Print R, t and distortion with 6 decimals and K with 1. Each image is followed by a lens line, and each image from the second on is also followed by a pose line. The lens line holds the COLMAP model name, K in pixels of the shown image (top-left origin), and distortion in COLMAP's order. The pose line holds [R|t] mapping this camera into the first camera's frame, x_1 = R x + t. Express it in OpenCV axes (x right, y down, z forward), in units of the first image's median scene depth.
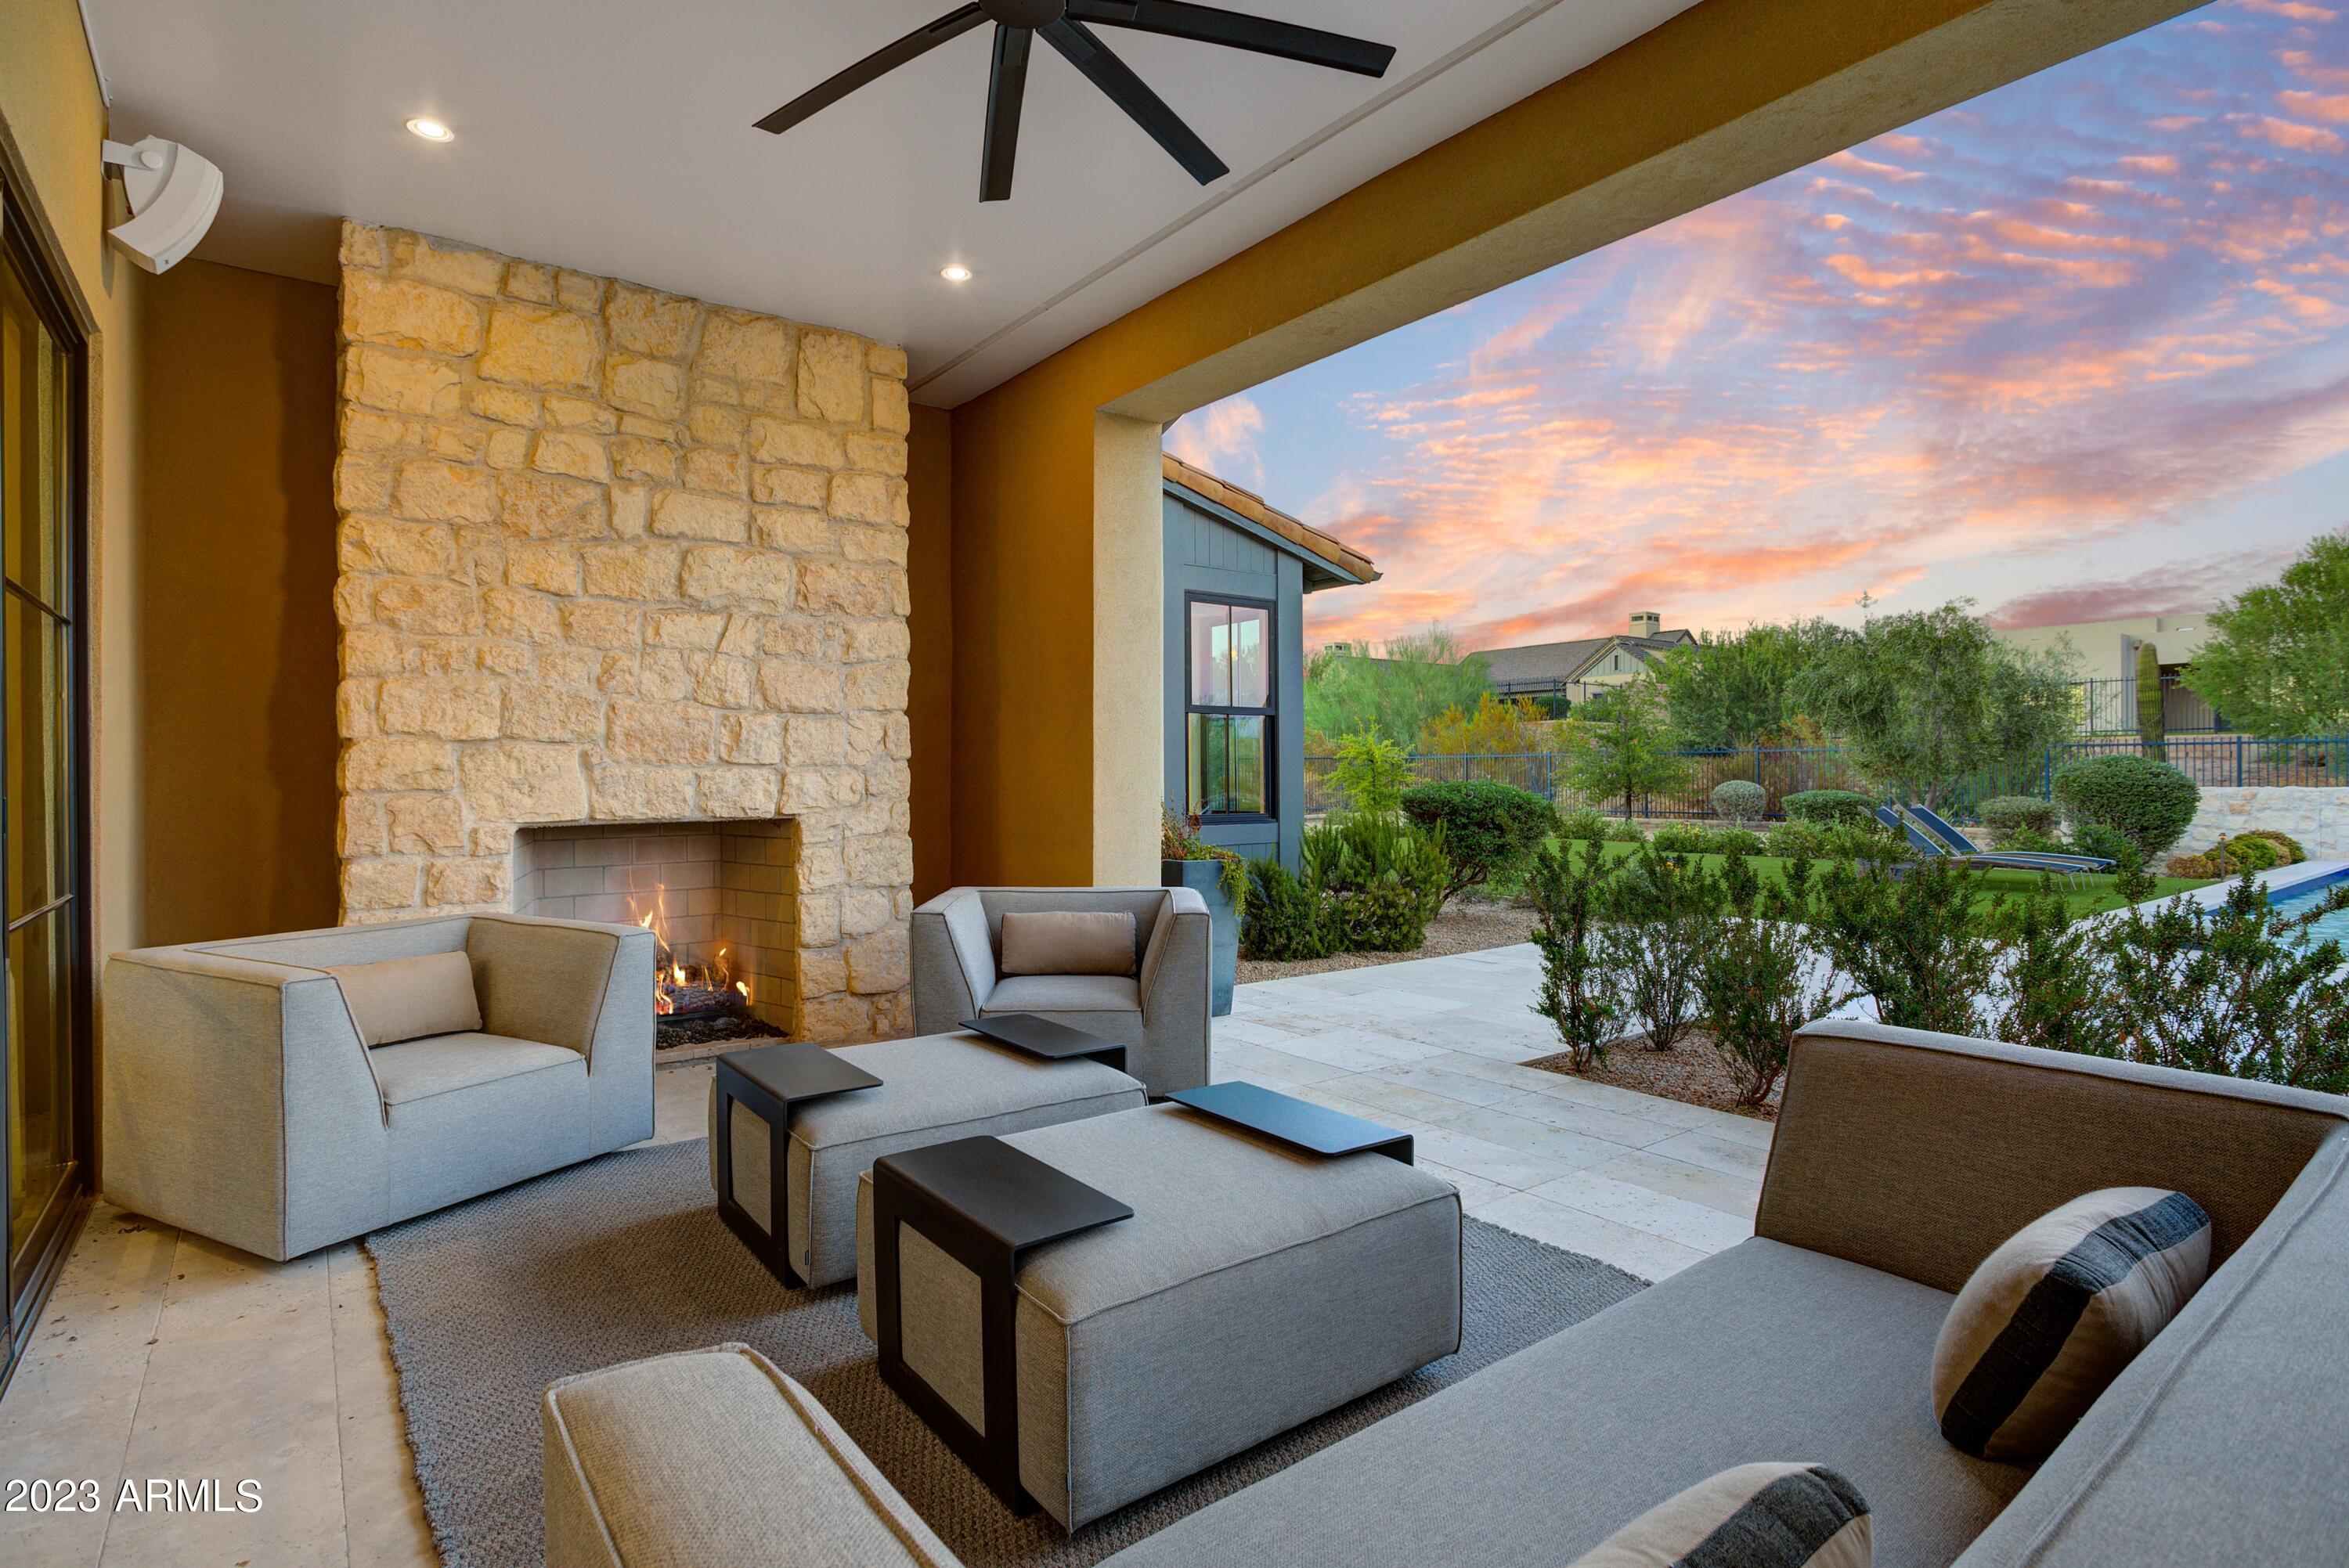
lens RADIAL K [[1177.0, 0, 1189.0], [0, 1177.0, 769.8], [0, 0, 1]] dist [0.001818, 0.002556]
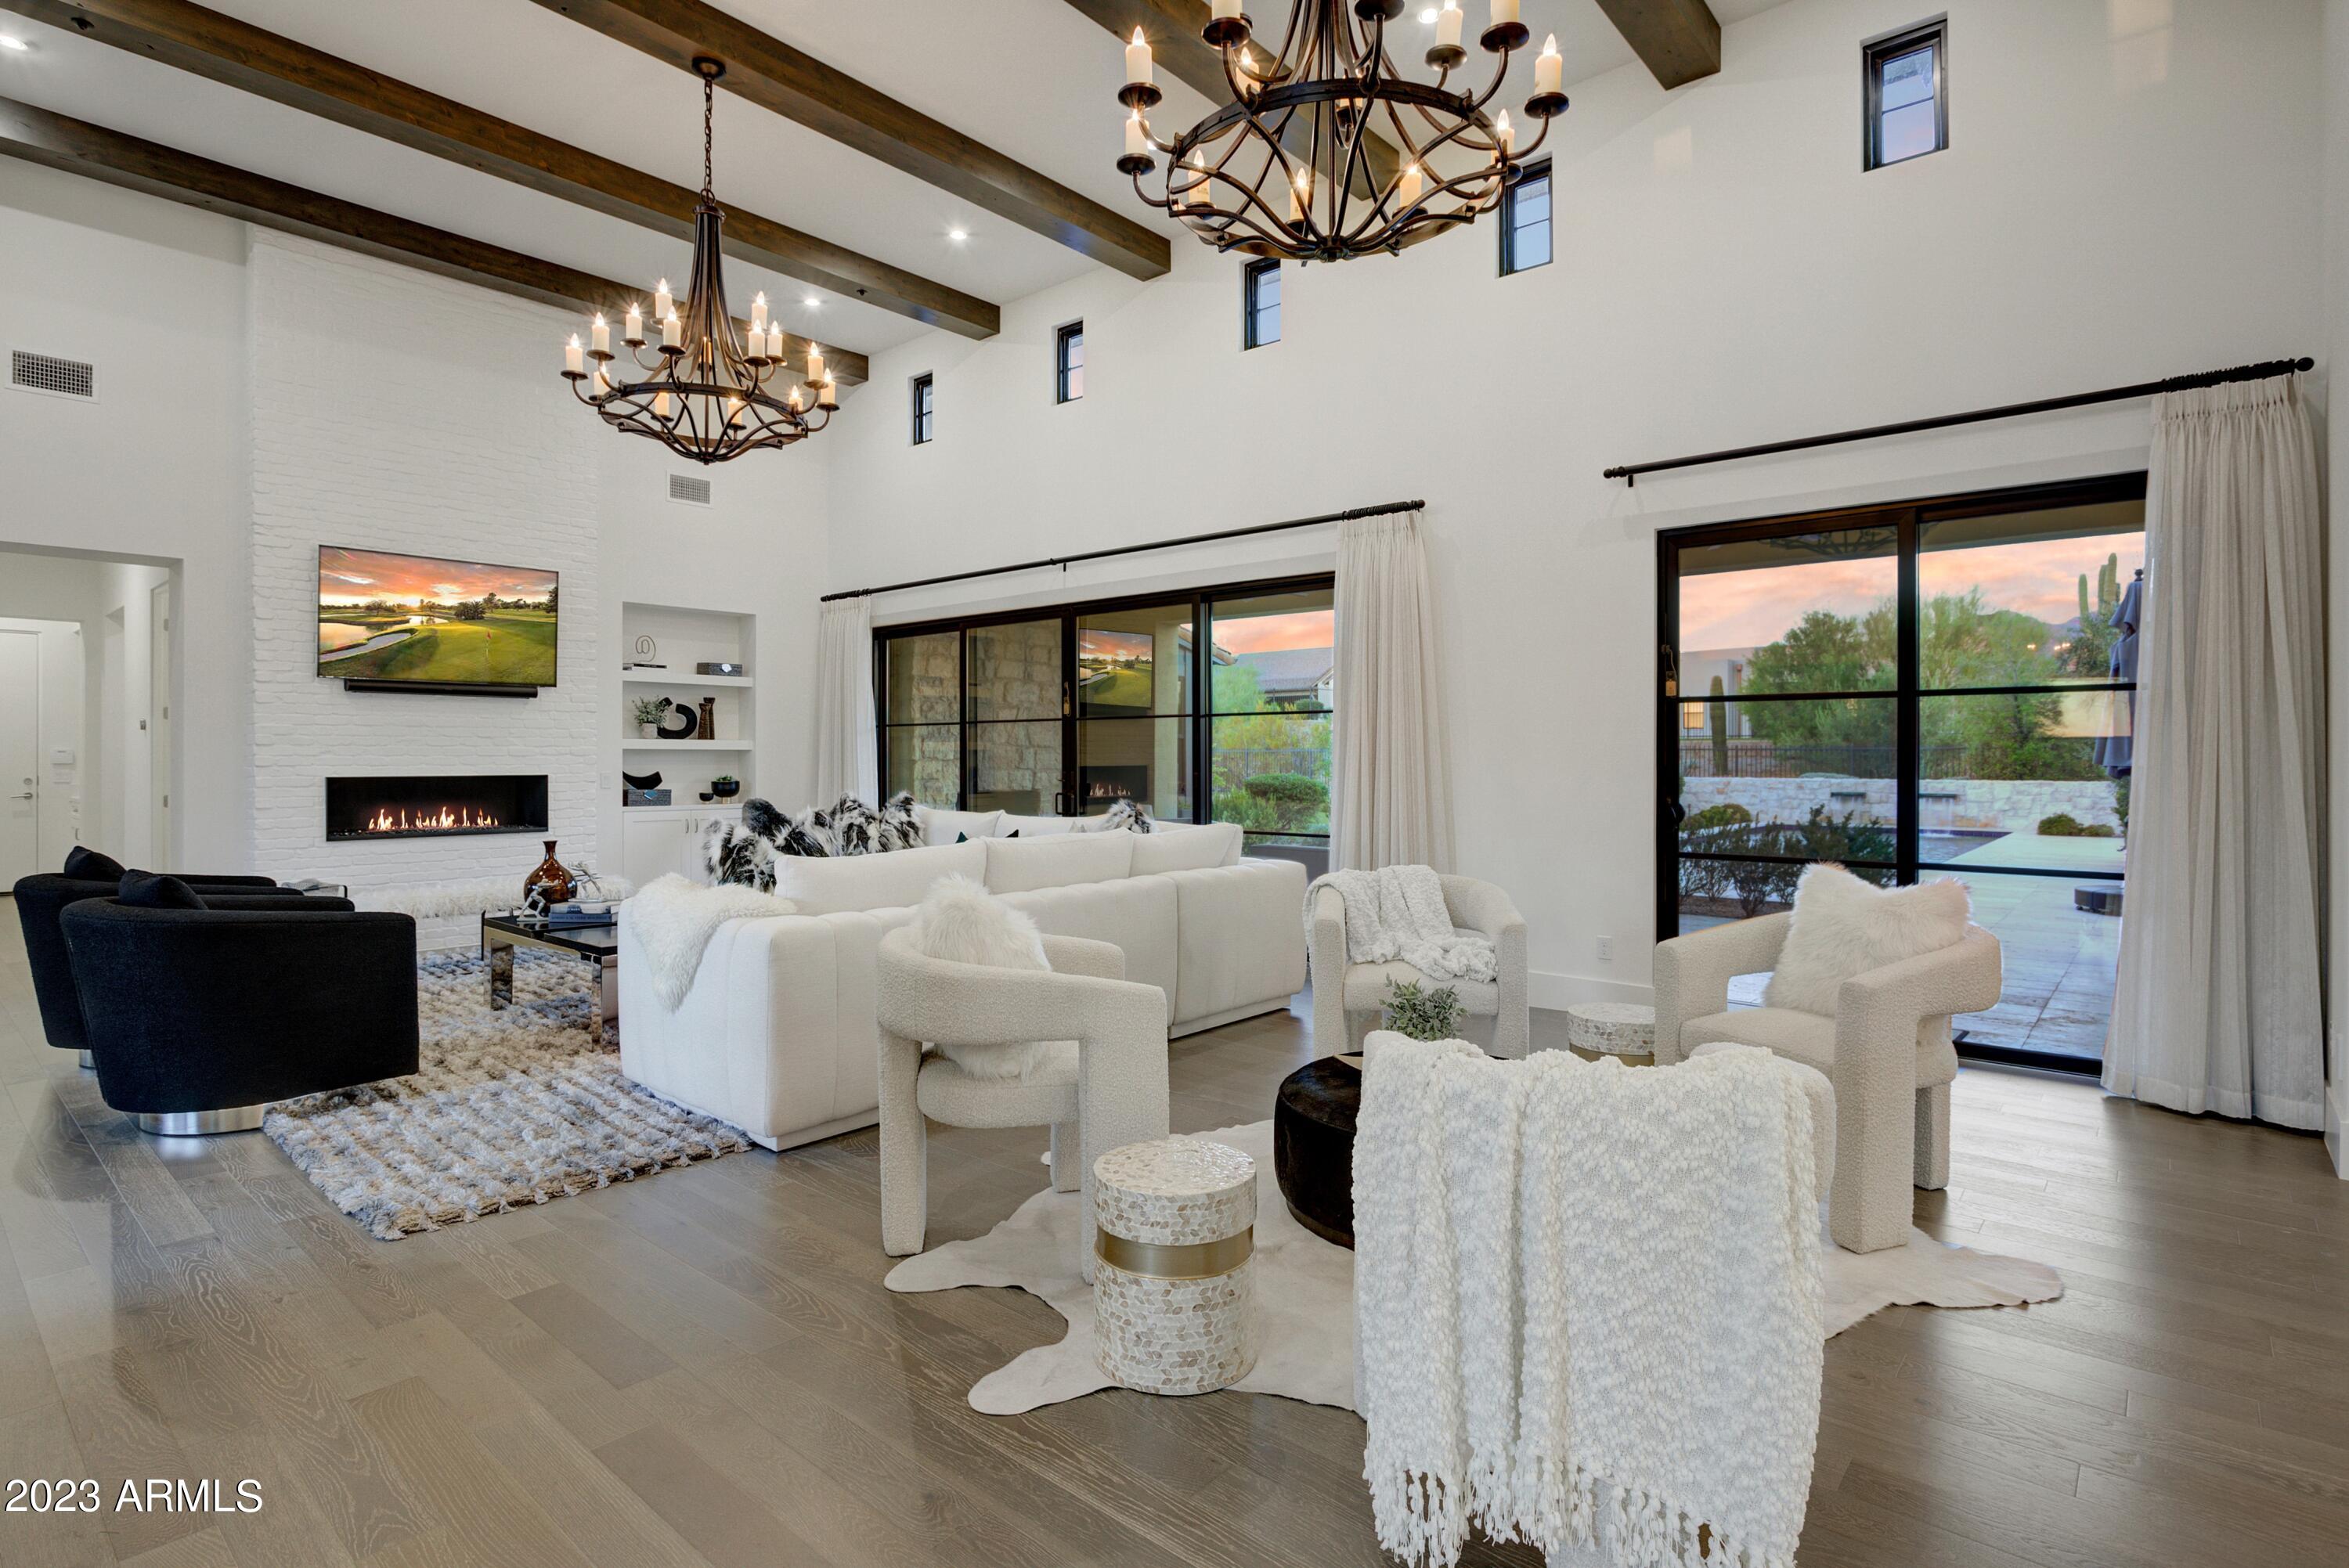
lens RADIAL K [[1177.0, 0, 1181.3], [0, 1177.0, 765.2], [0, 0, 1]] dist [0.001818, 0.002556]
pose [[0.981477, 0.003852, 0.191542, -0.519674], [-0.005141, 0.999967, 0.006237, -0.028794], [-0.191512, -0.007106, 0.981465, -1.483198]]
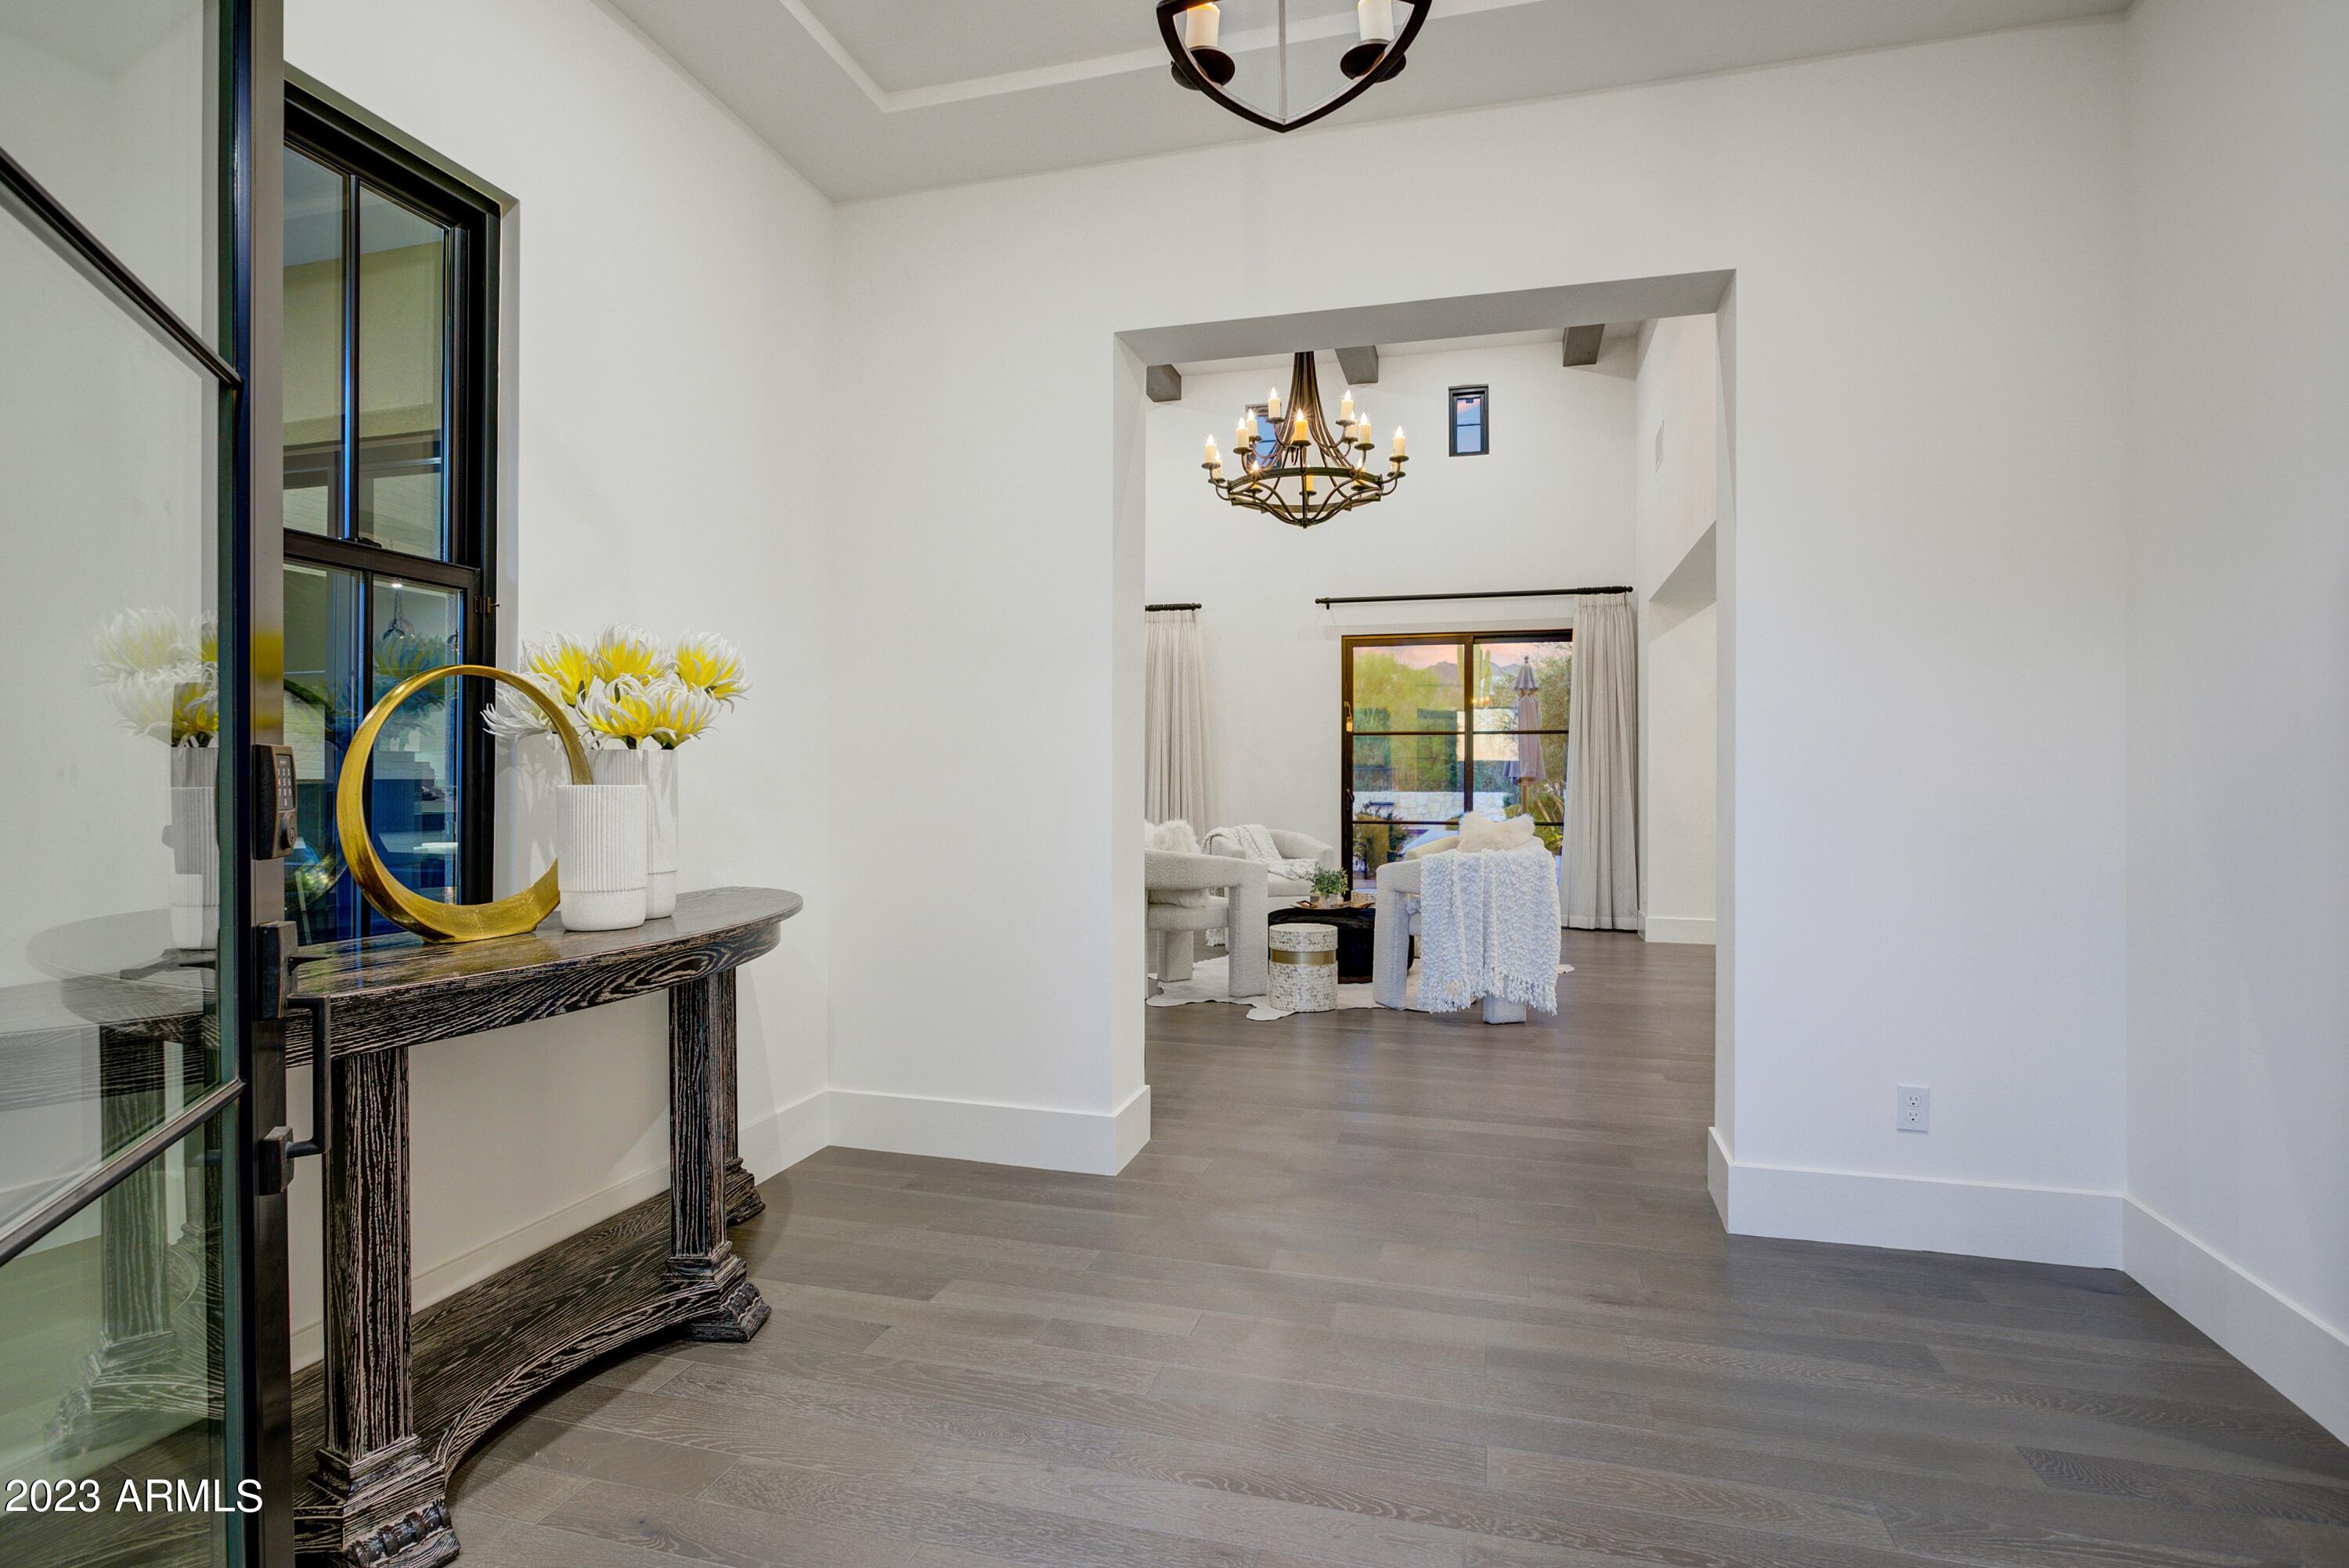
lens RADIAL K [[1177.0, 0, 1172.3], [0, 1177.0, 792.5], [0, 0, 1]] dist [0.001818, 0.002556]
pose [[0.810563, -0.004061, 0.585637, -1.289090], [-0.001354, 0.999960, 0.008808, -0.002589], [-0.585649, -0.007932, 0.810526, -1.918061]]
